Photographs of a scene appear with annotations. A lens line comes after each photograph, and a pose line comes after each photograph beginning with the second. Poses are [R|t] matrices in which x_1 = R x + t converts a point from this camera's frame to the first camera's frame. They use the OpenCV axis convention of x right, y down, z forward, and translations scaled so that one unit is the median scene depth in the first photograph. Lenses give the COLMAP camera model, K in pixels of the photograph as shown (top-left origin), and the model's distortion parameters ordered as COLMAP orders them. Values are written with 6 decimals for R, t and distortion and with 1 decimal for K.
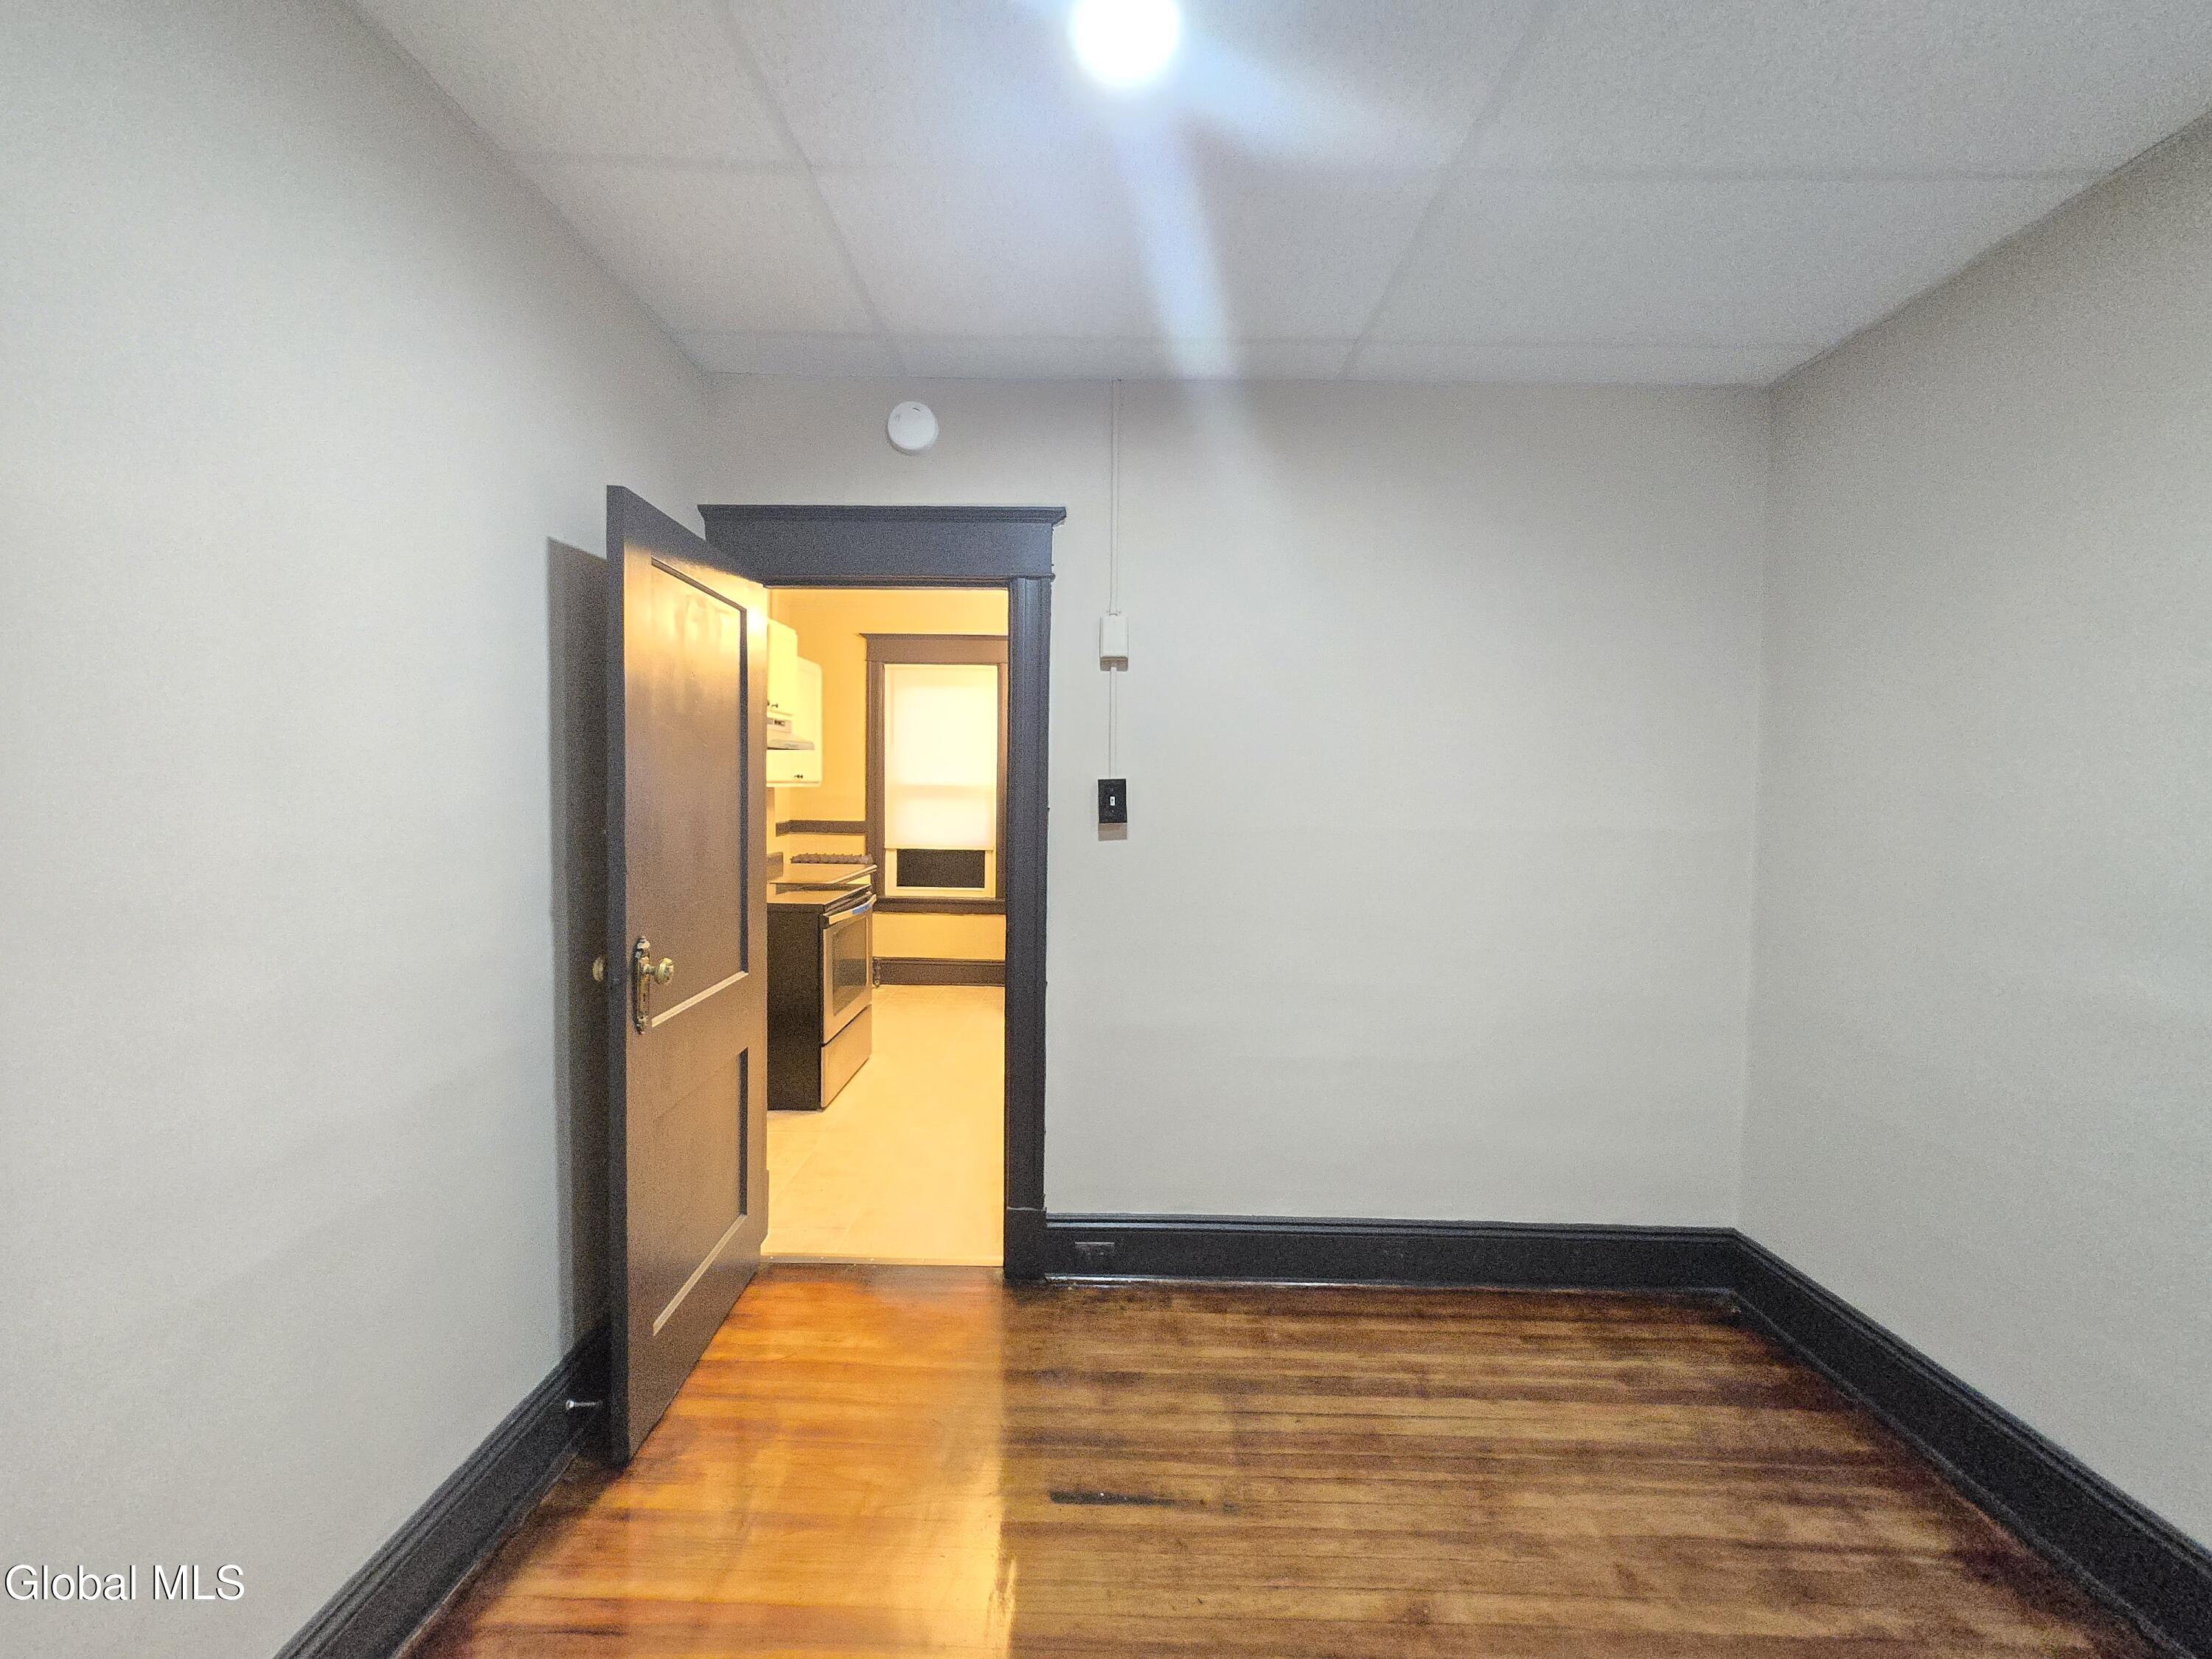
lens RADIAL K [[870.4, 0, 1109.0], [0, 870.4, 809.9], [0, 0, 1]] dist [-0.002536, 0.000811]
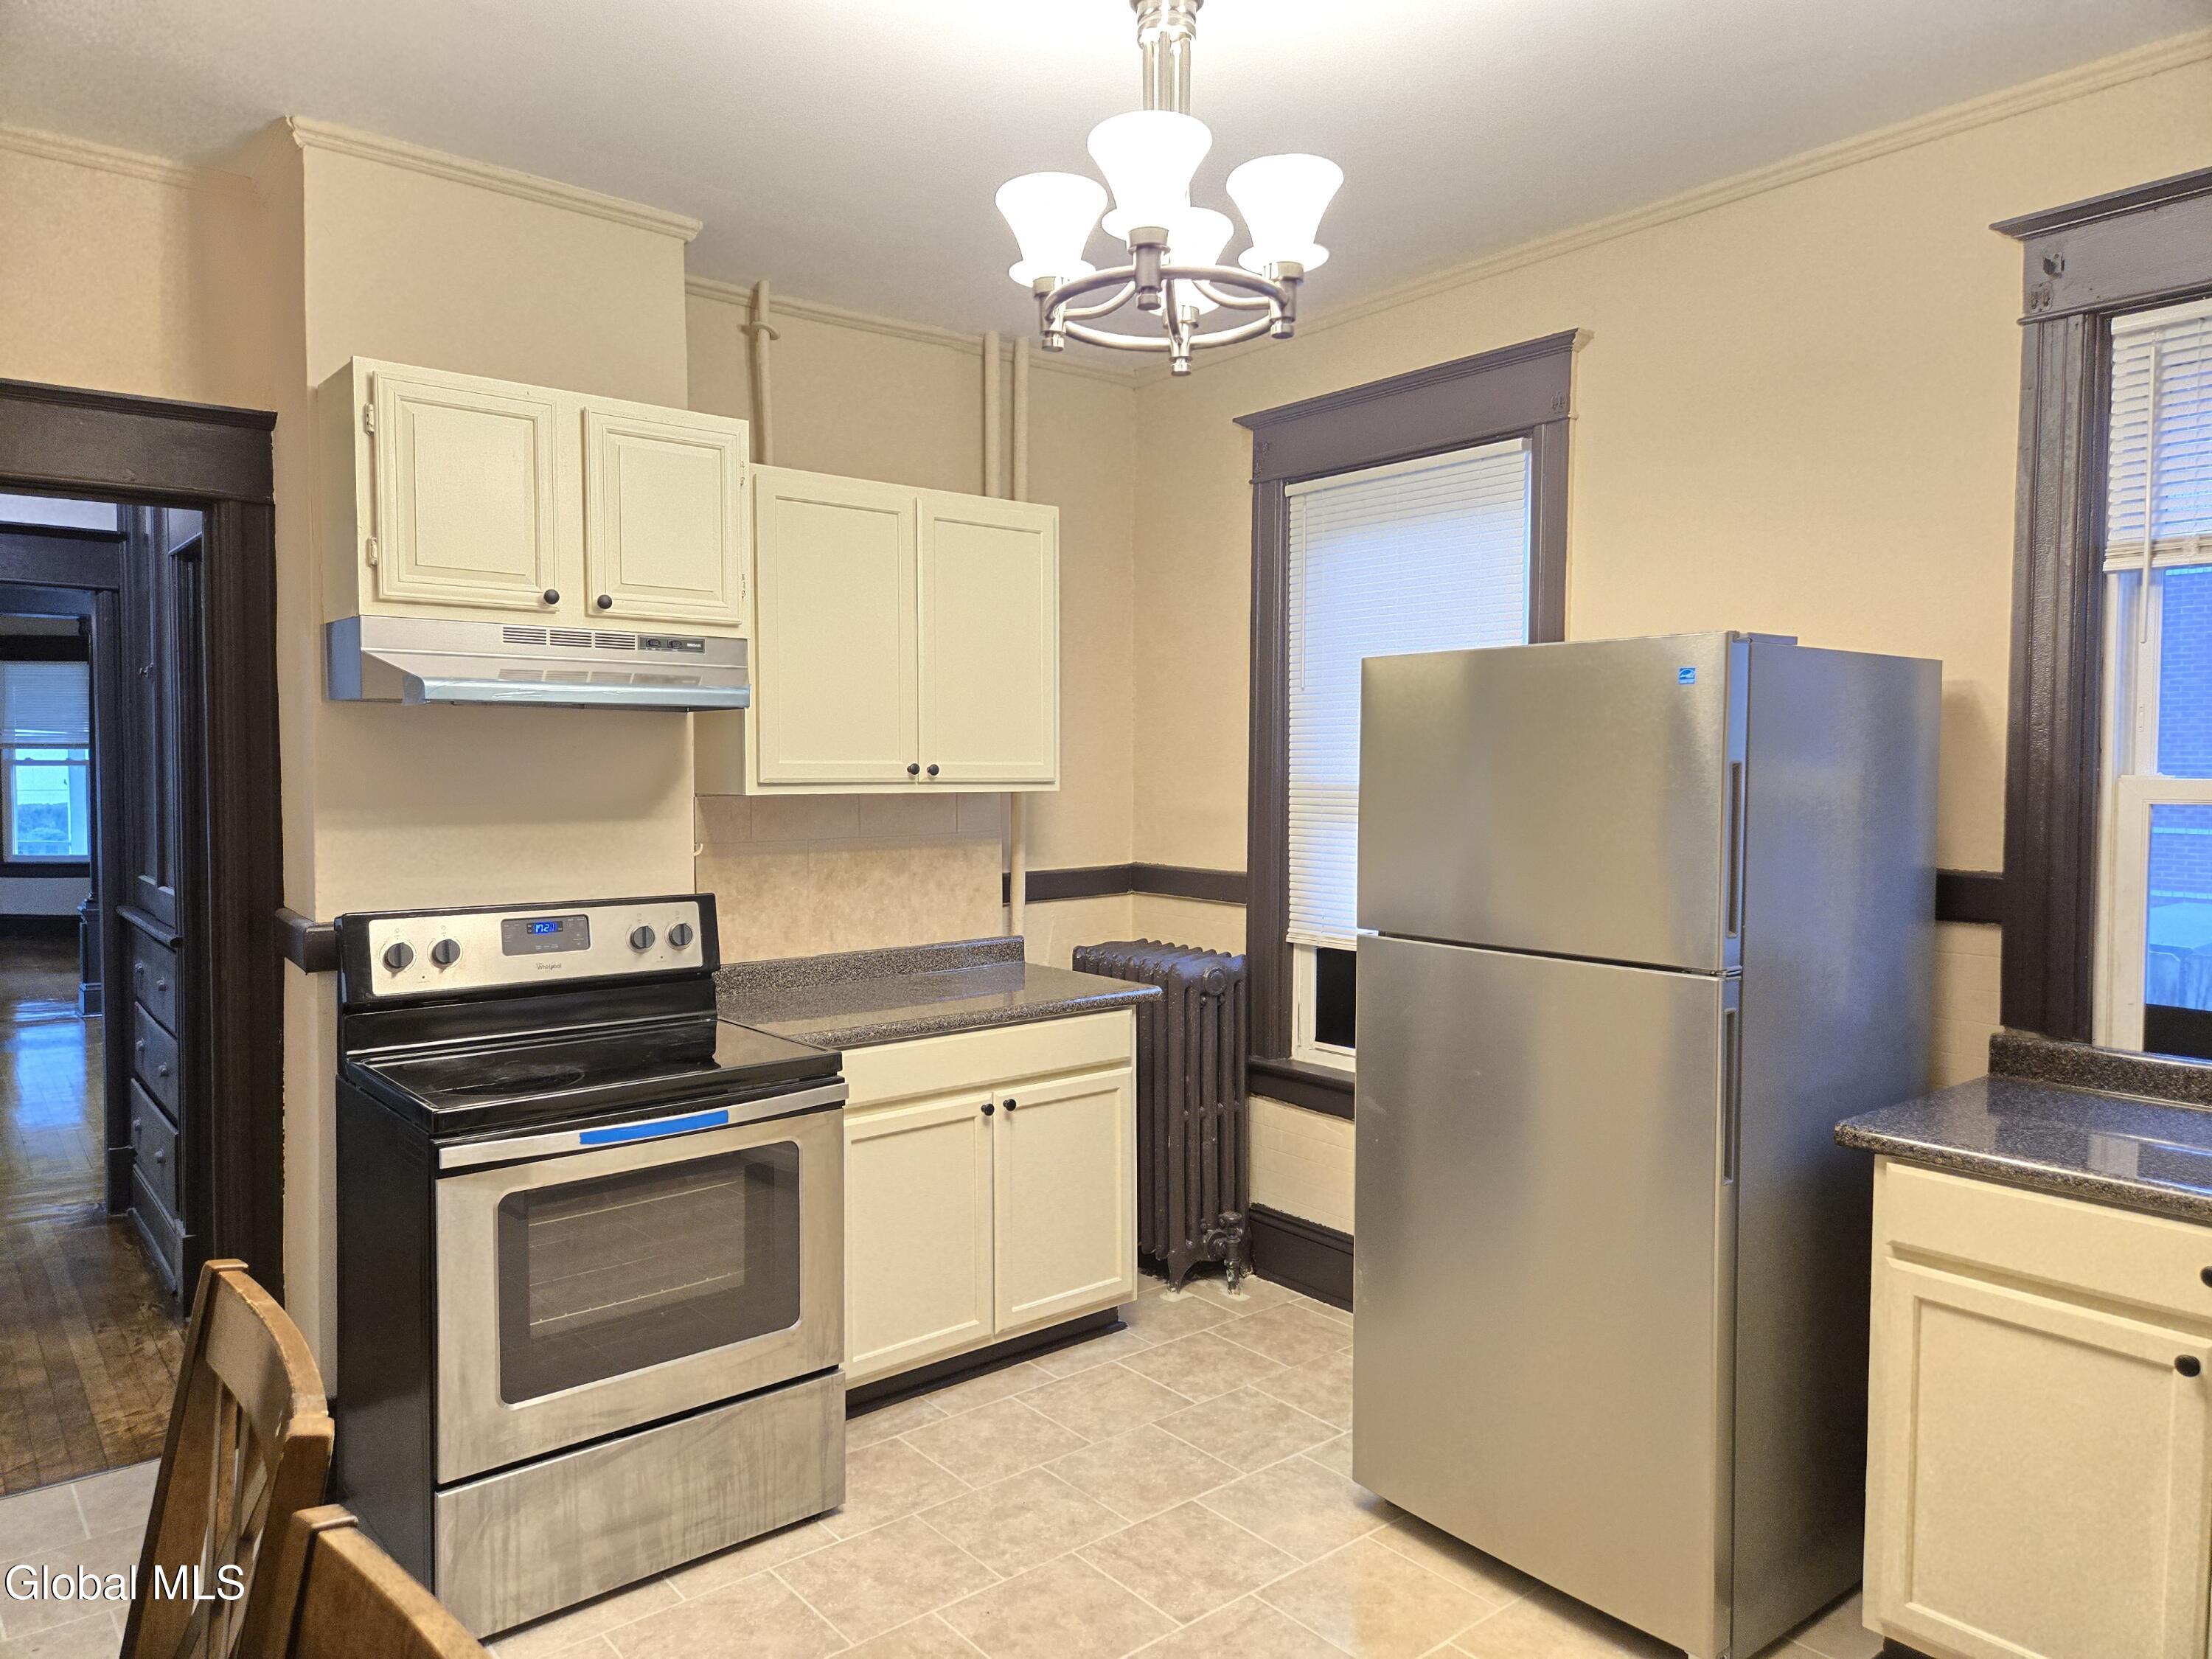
lens RADIAL K [[1480.2, 0, 1091.8], [0, 1480.2, 839.0], [0, 0, 1]] dist [0.072242, -0.060375]
pose [[0.632147, 0.026982, -0.774379, 0.218989], [-0.020401, 0.999627, 0.018177, -0.015068], [0.774580, 0.004307, 0.632461, 0.495212]]
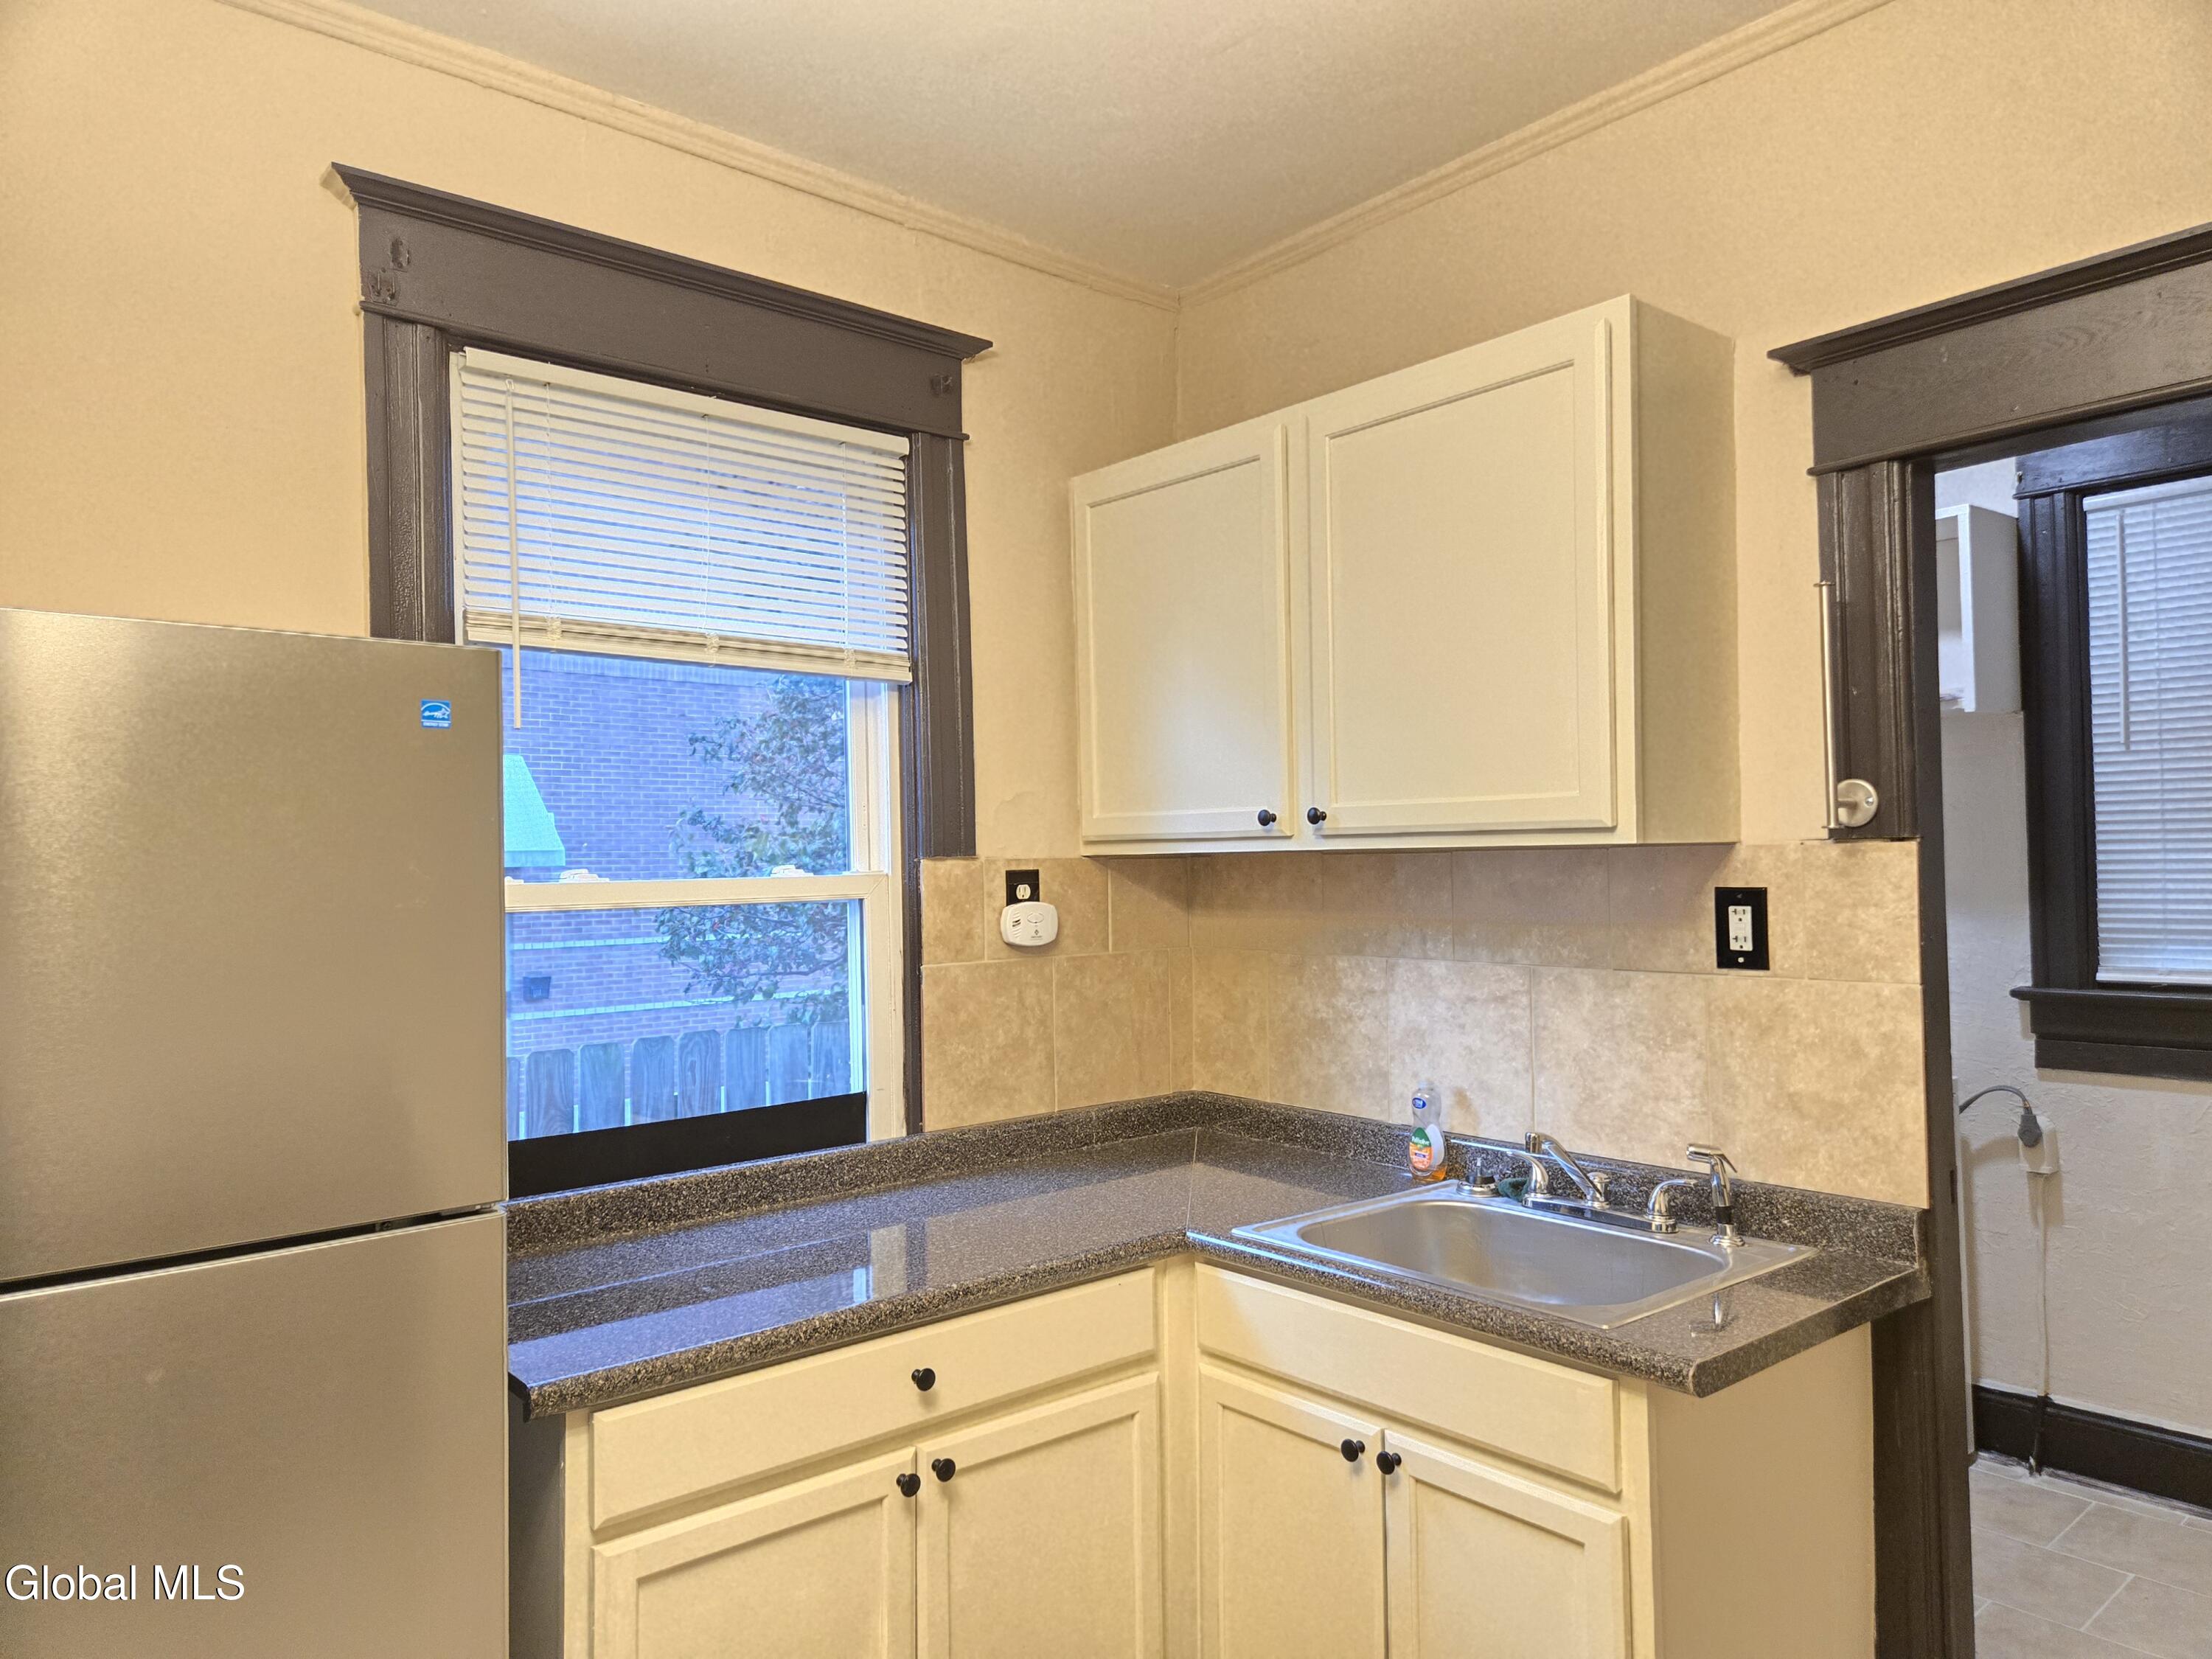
lens RADIAL K [[1480.2, 0, 1107.5], [0, 1480.2, 844.6], [0, 0, 1]] dist [0.072242, -0.060375]
pose [[0.758874, -0.017786, 0.650994, -0.055283], [0.050123, 0.998257, -0.031155, -0.021108], [-0.649305, 0.056272, 0.758443, 0.618801]]
